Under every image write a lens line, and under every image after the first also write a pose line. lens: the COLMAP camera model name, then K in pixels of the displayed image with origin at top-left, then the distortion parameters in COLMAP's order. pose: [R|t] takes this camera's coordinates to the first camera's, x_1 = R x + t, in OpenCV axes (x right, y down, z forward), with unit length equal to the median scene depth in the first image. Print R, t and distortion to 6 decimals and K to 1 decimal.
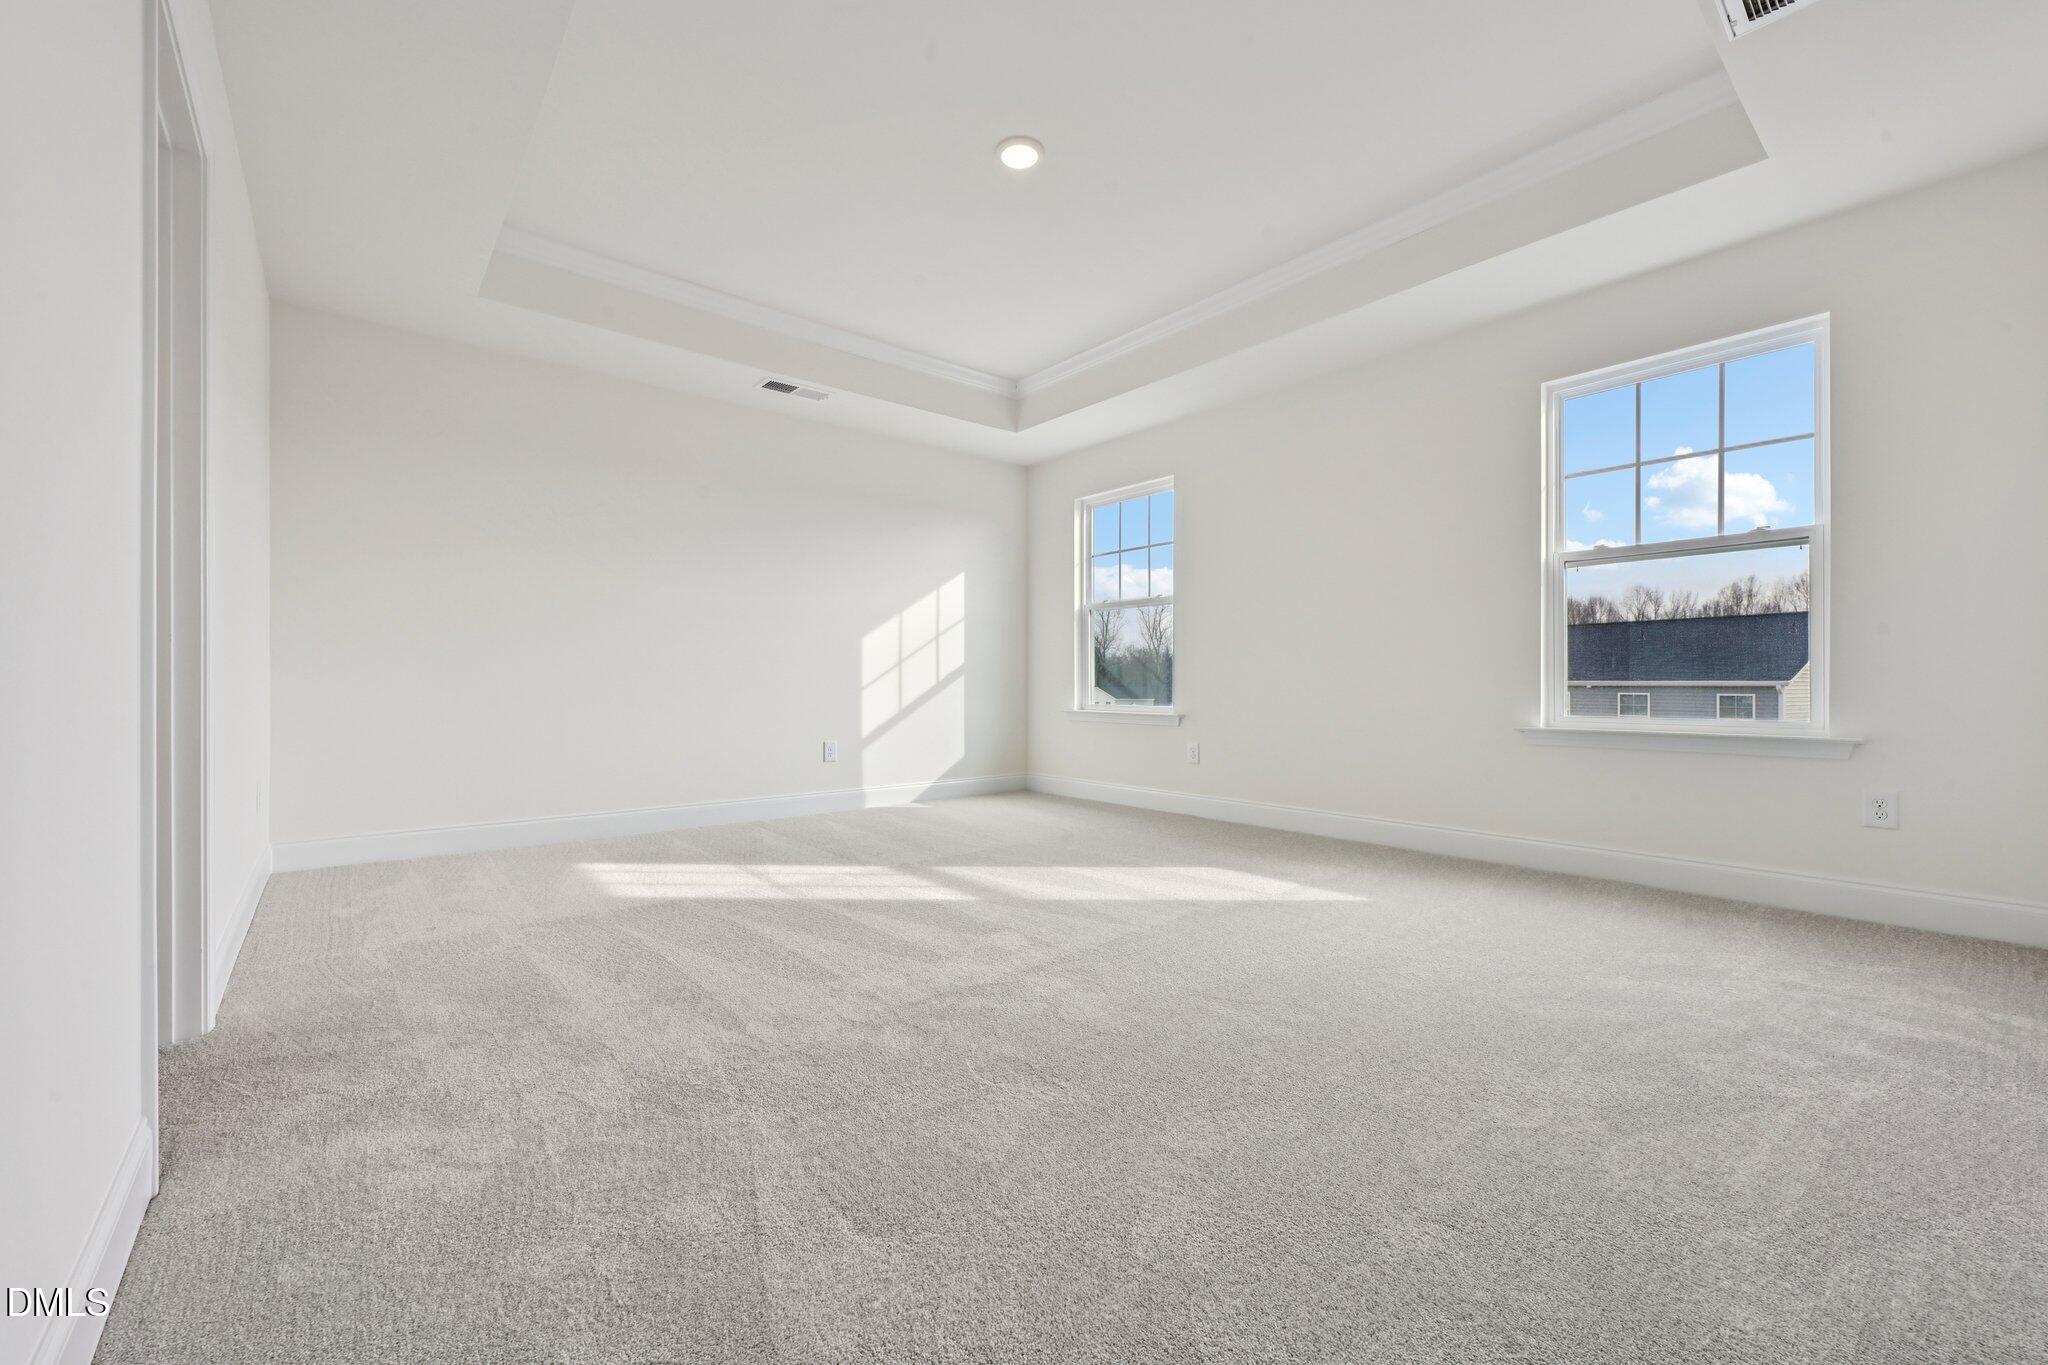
lens RADIAL K [[829.5, 0, 1015.5], [0, 829.5, 686.5], [0, 0, 1]] dist [0.000968, 0.000057]
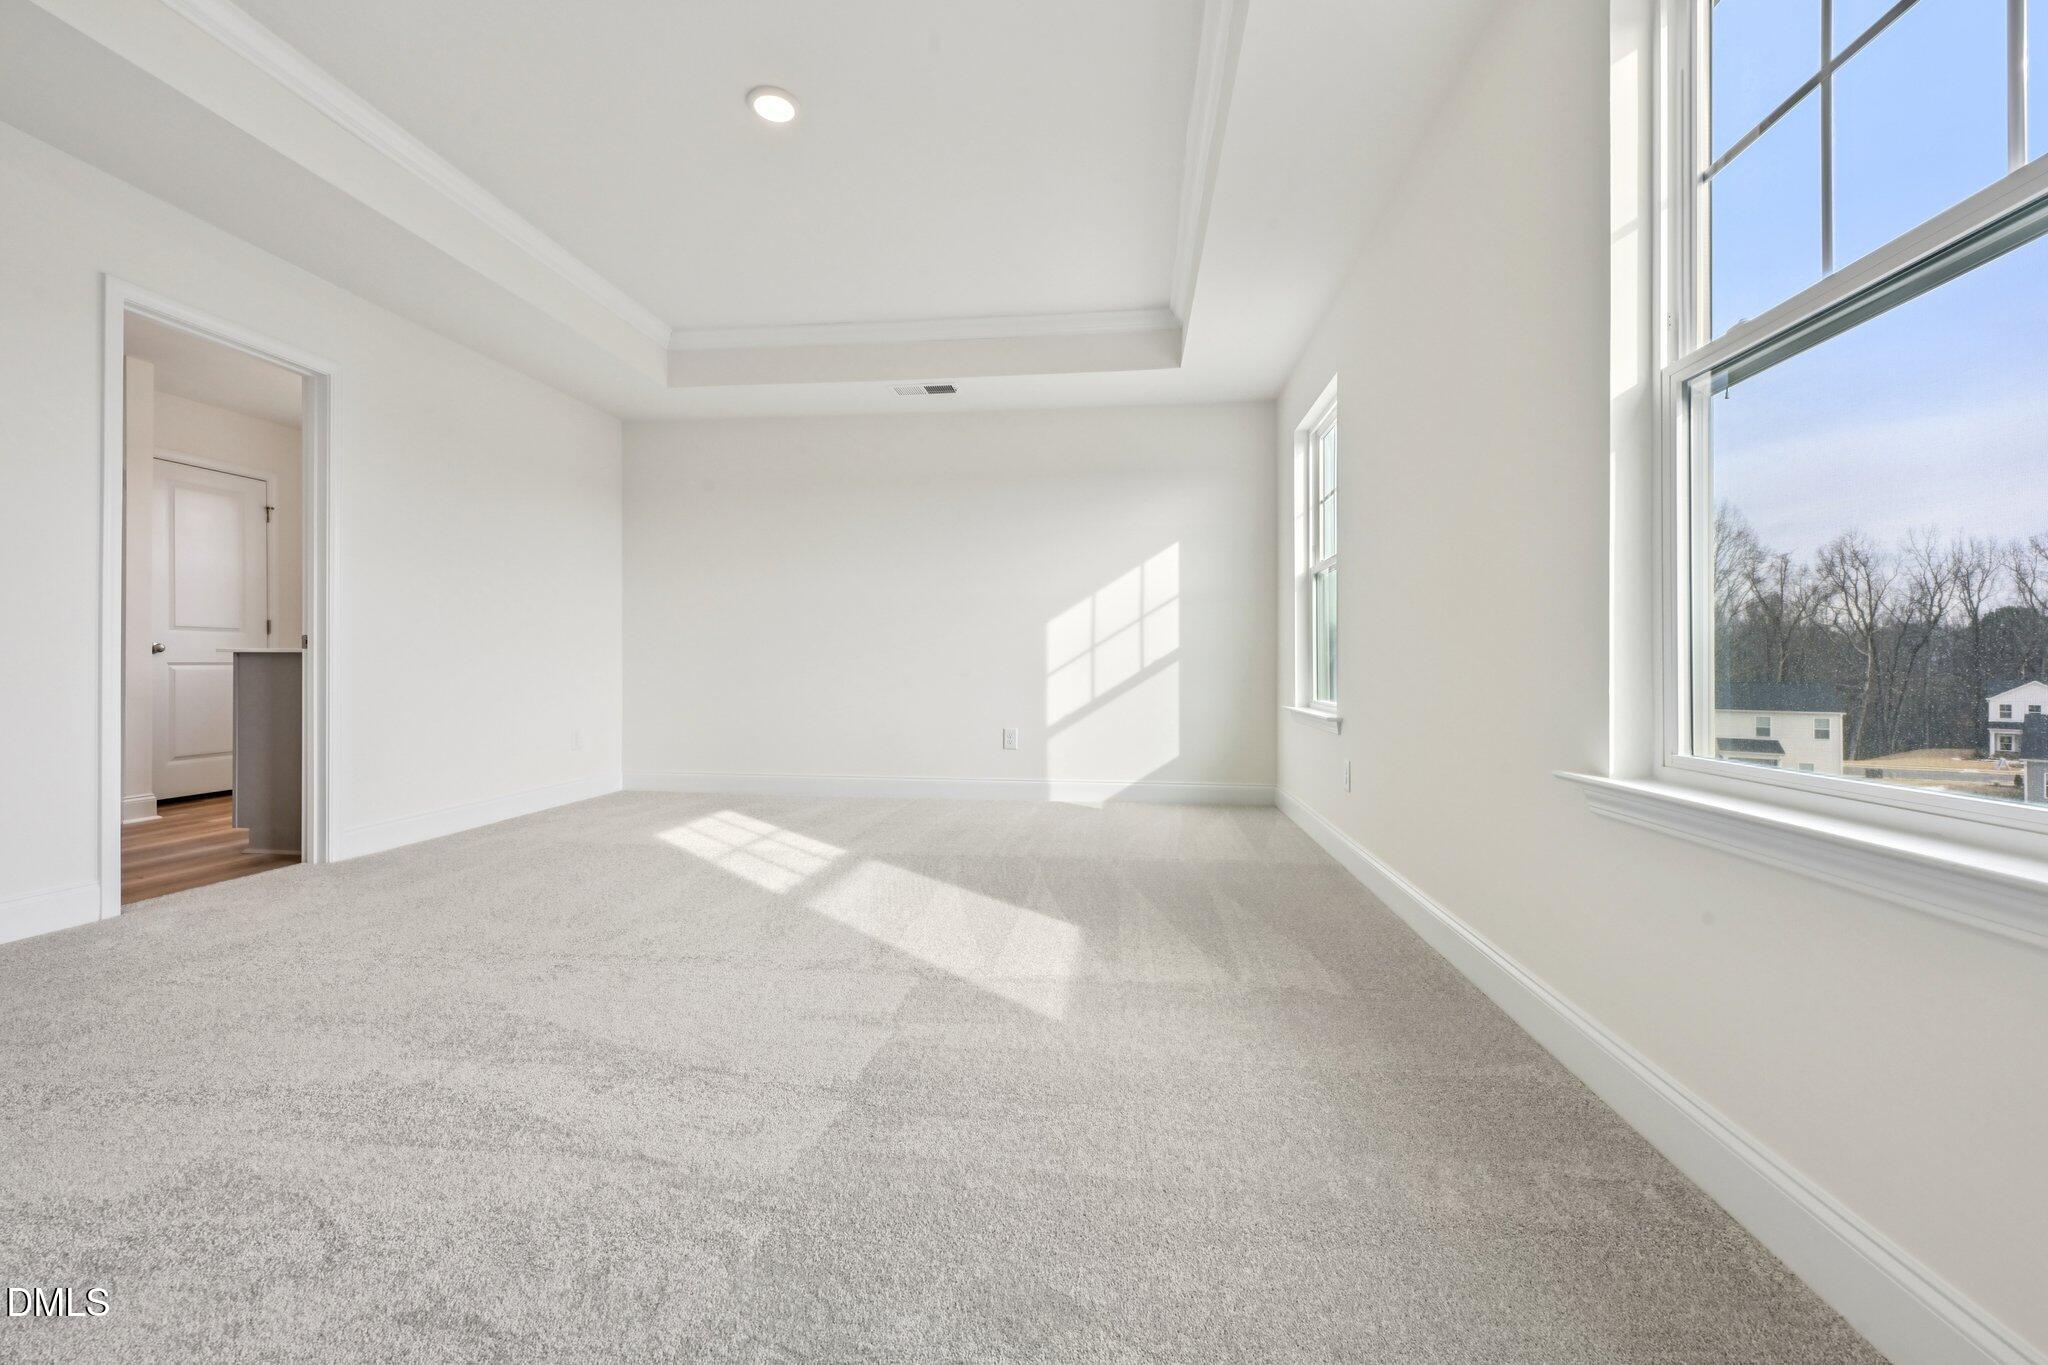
lens RADIAL K [[829.5, 0, 1017.3], [0, 829.5, 667.7], [0, 0, 1]] dist [0.000968, 0.000057]
pose [[0.684443, 0.000991, -0.729065, 0.475351], [-0.006888, 0.999963, -0.005107, -0.001617], [0.729033, 0.008517, 0.684425, 0.304780]]
